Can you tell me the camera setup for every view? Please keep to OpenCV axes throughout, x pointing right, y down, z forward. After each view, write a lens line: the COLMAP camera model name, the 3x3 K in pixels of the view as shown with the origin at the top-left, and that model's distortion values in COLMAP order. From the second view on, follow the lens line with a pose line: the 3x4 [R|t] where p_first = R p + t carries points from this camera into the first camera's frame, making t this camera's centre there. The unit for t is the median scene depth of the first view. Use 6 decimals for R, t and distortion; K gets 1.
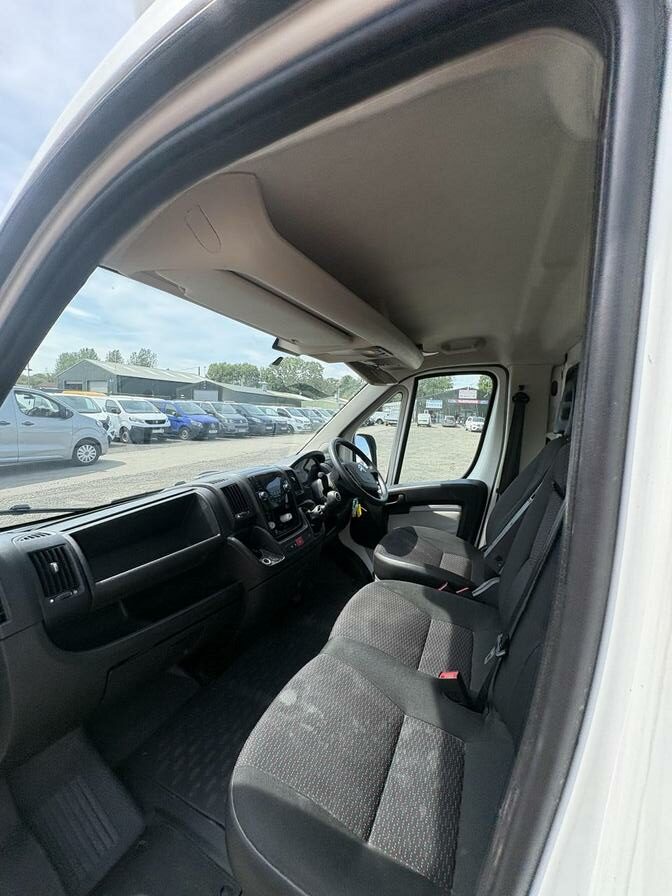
lens RADIAL K [[356.8, 0, 330.9], [0, 356.8, 458.9], [0, 0, 1]] dist [0.000689, 0.000446]
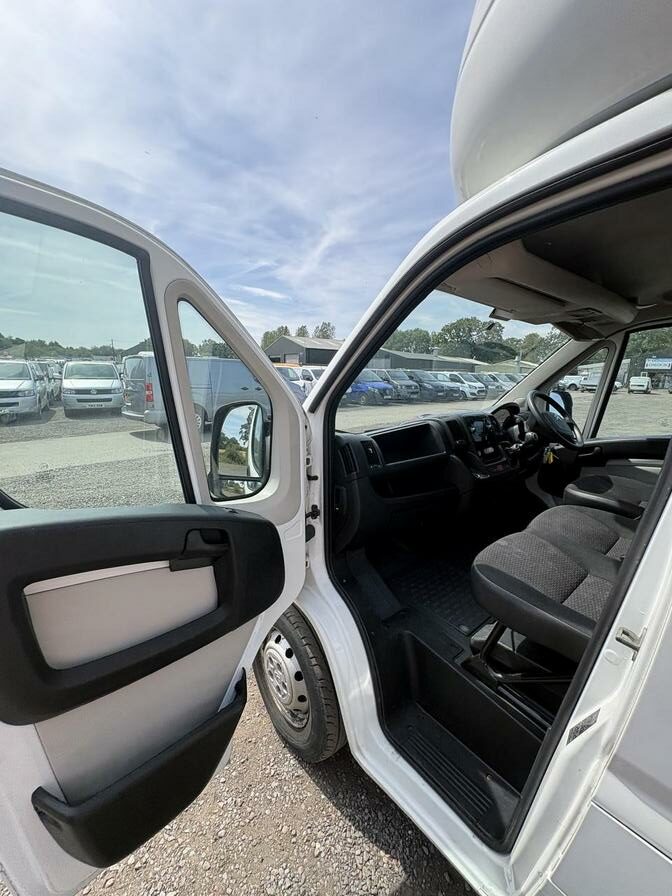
lens RADIAL K [[356.8, 0, 336.6], [0, 356.8, 452.2], [0, 0, 1]] dist [0.000689, 0.000446]
pose [[0.904351, 0.068085, -0.421324, -0.008297], [-0.037632, 0.996069, 0.080187, 0.009378], [0.425128, -0.056662, 0.903358, -0.042085]]
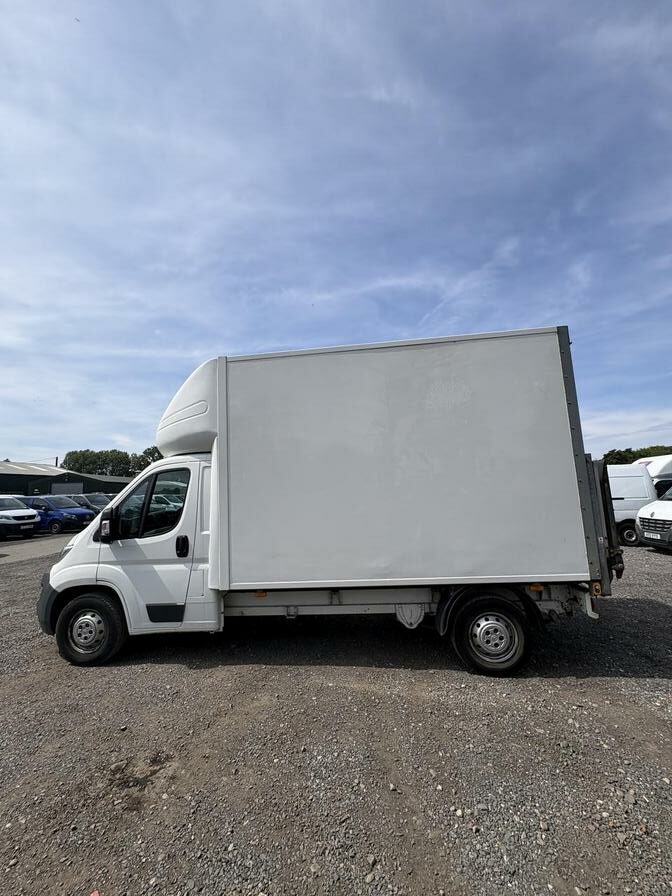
lens RADIAL K [[356.8, 0, 338.4], [0, 356.8, 450.0], [0, 0, 1]] dist [0.000689, 0.000446]
pose [[0.942982, -0.028683, 0.331604, 0.020768], [0.109389, 0.967645, -0.227372, 0.039157], [-0.314354, 0.250682, 0.915609, -0.263073]]
